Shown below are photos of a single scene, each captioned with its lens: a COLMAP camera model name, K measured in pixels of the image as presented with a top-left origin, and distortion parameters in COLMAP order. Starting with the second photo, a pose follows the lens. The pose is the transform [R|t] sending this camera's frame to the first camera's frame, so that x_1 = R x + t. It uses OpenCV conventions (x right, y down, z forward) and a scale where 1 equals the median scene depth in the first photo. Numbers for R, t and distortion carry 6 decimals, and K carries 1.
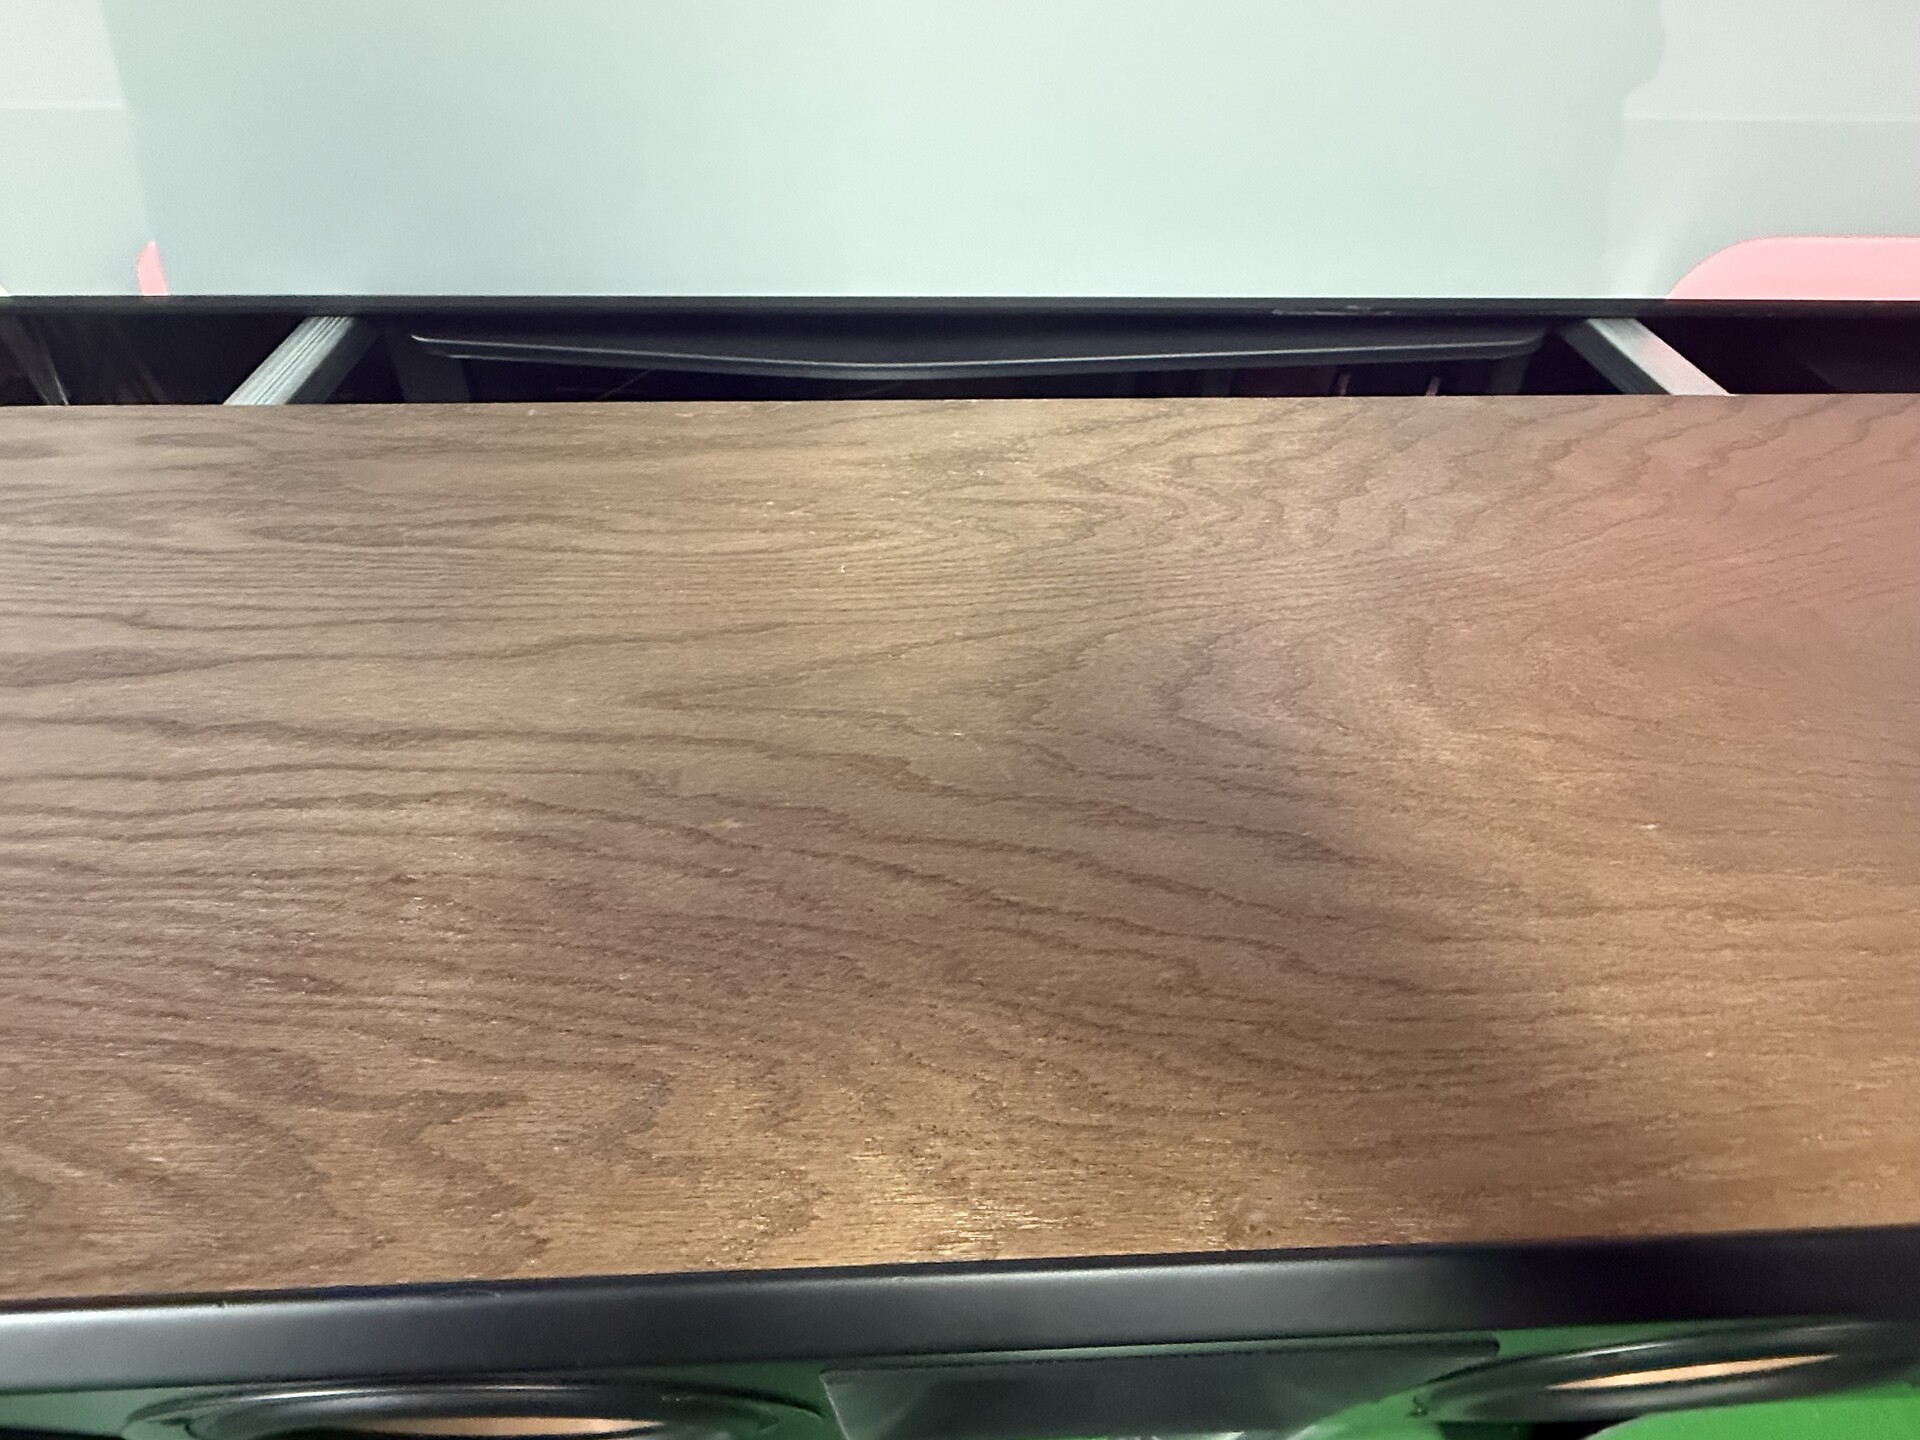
lens RADIAL K [[964.8, 0, 948.8], [0, 964.8, 722.9], [0, 0, 1]] dist [-0.000457, -0.000500]
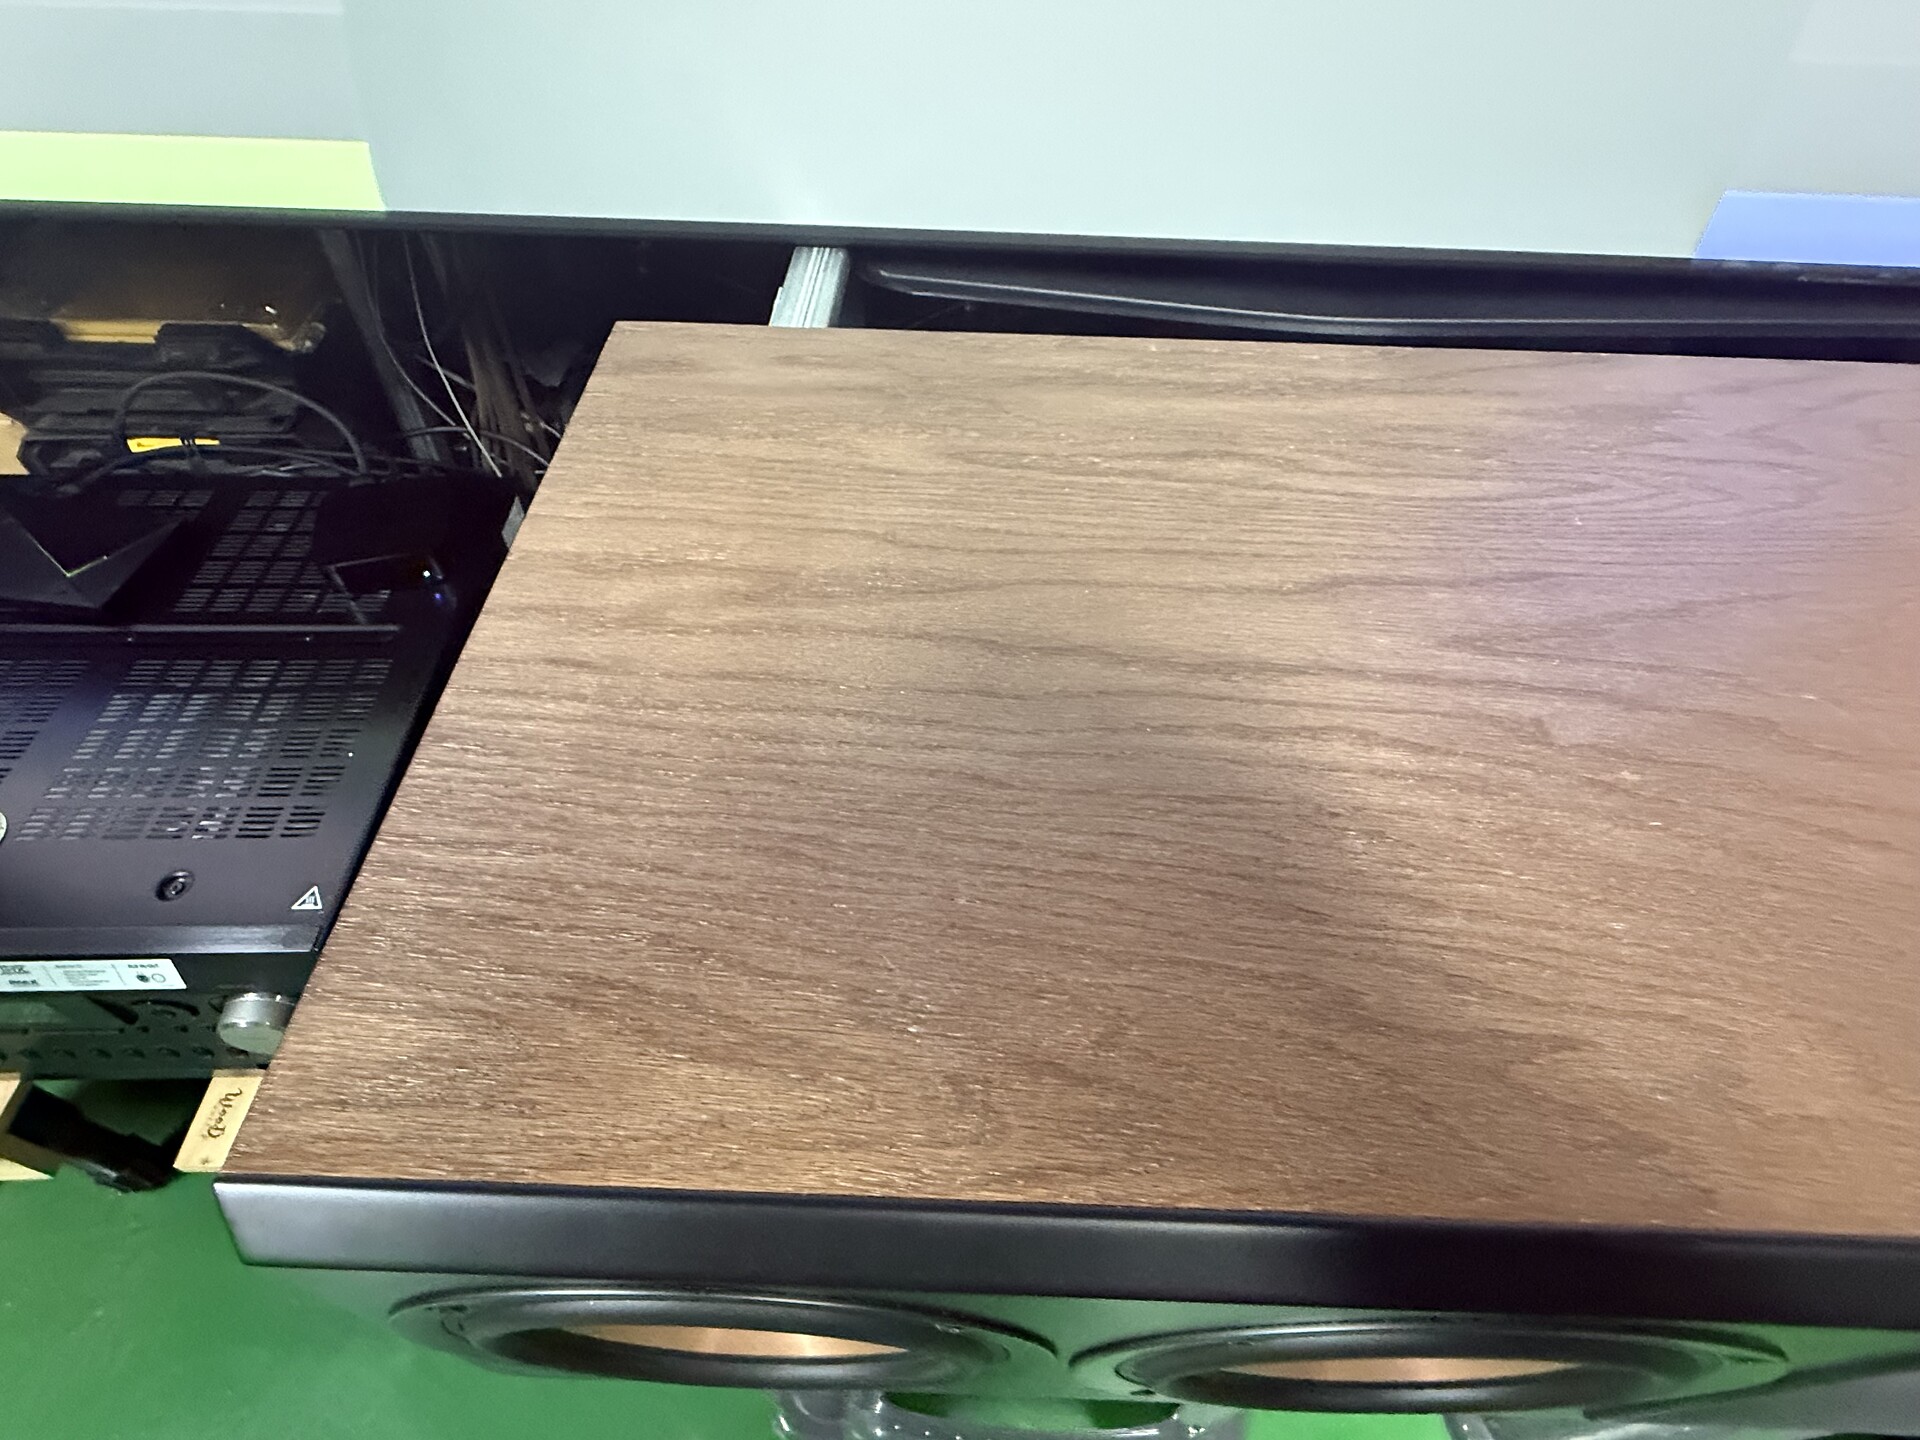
lens RADIAL K [[956.8, 0, 931.4], [0, 956.8, 679.0], [0, 0, 1]] dist [0.000847, -0.000669]
pose [[0.997822, 0.055257, -0.036027, -0.700152], [-0.054847, 0.998419, 0.012272, 0.025057], [0.036648, -0.010269, 0.999275, -0.004328]]
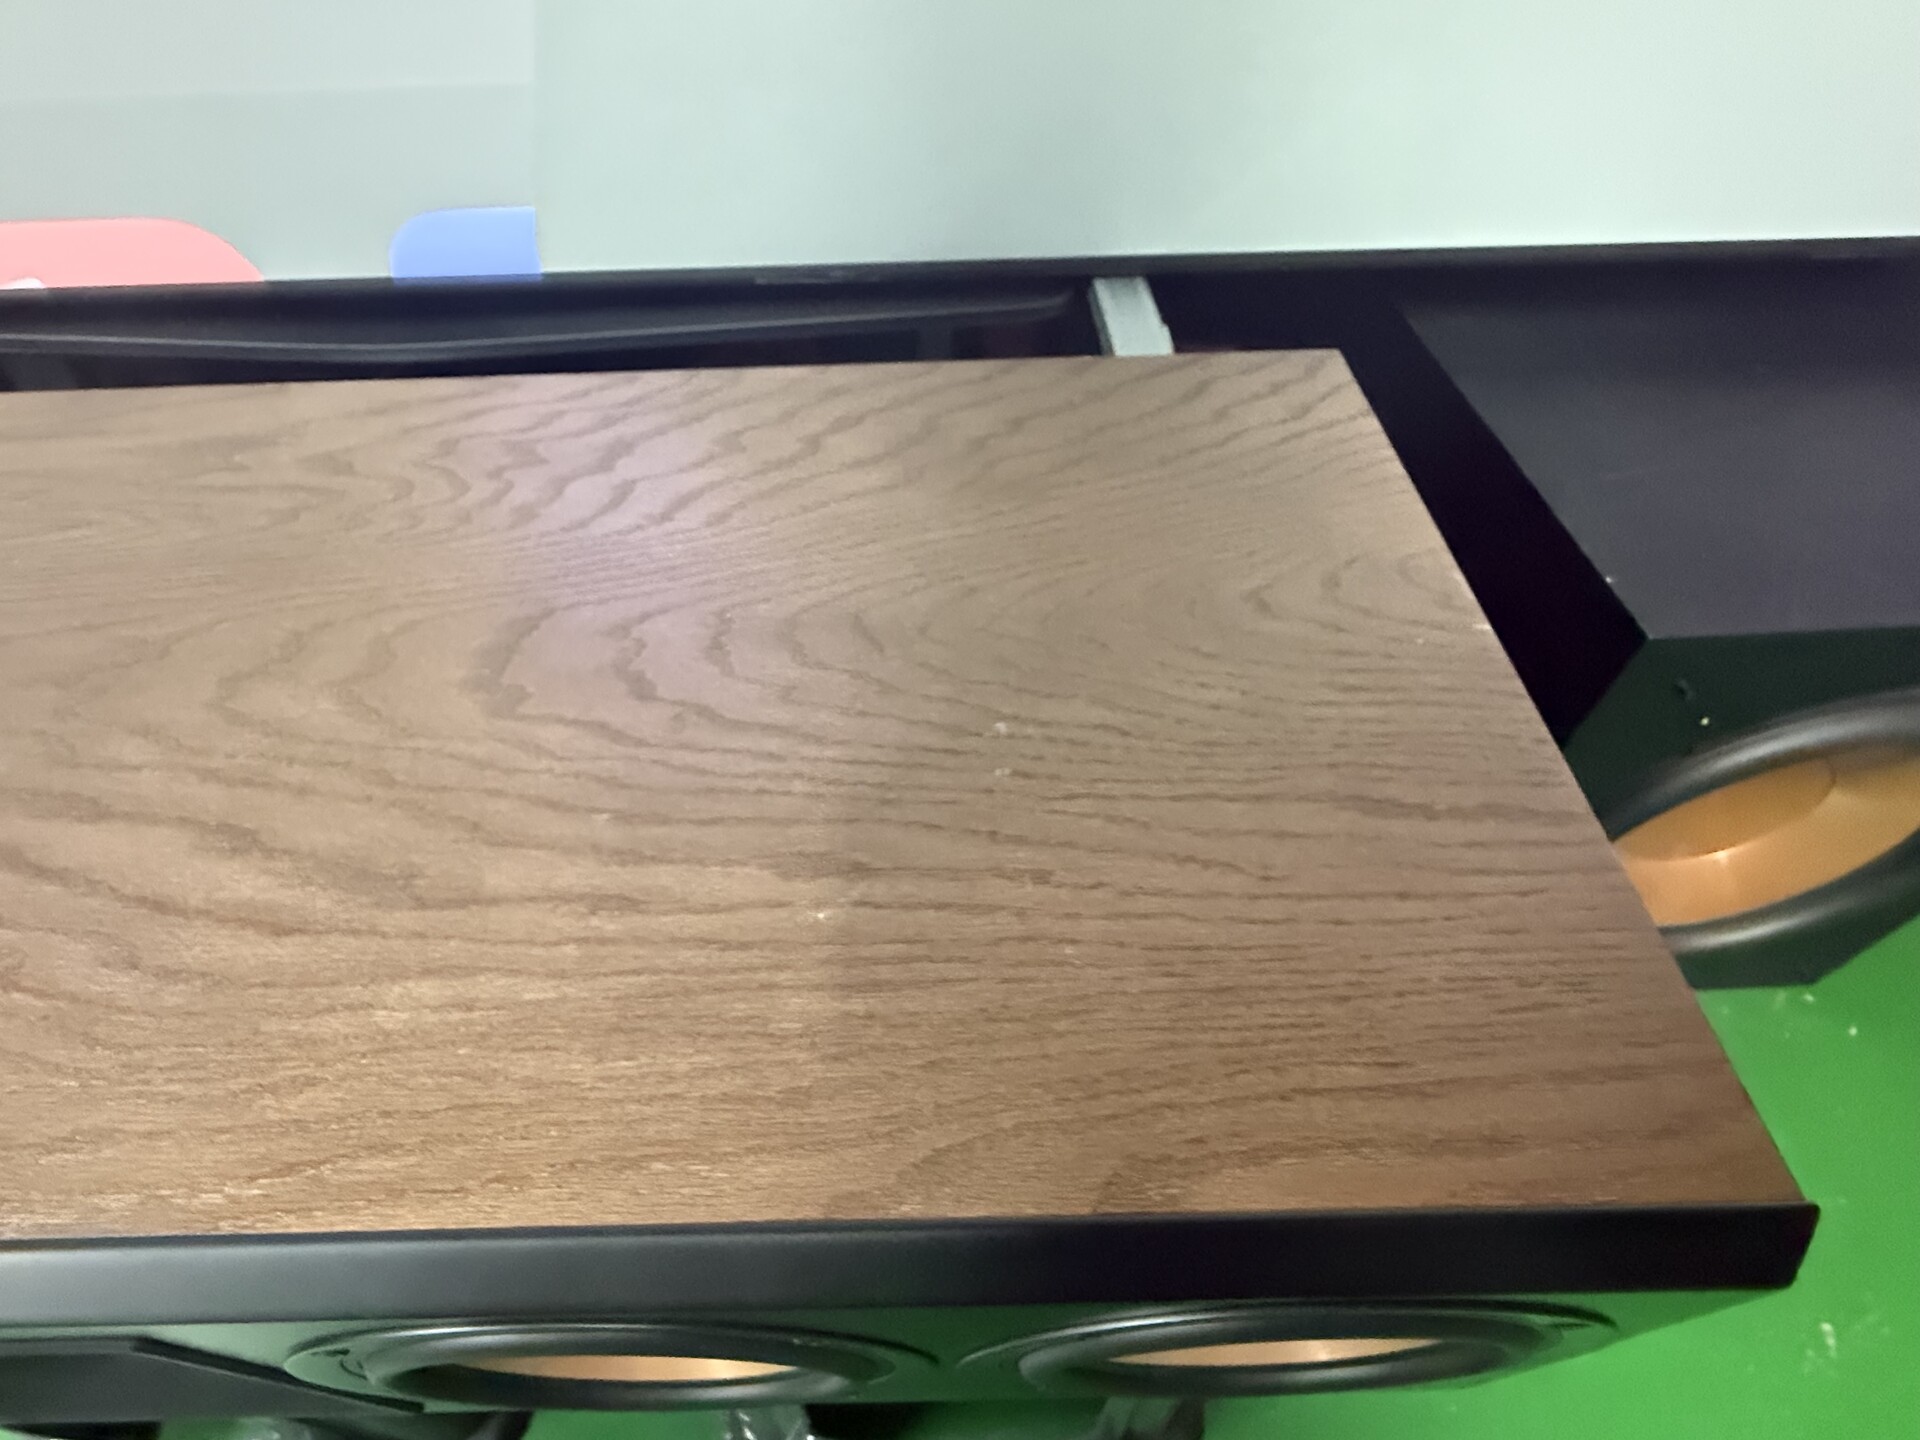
lens RADIAL K [[943.0, 0, 953.2], [0, 943.0, 751.0], [0, 0, 1]] dist [0.000991, -0.000250]
pose [[0.998935, -0.010219, -0.044991, 0.891737], [0.012530, 0.998600, 0.051388, -0.001558], [0.044403, -0.051897, 0.997665, 0.062724]]
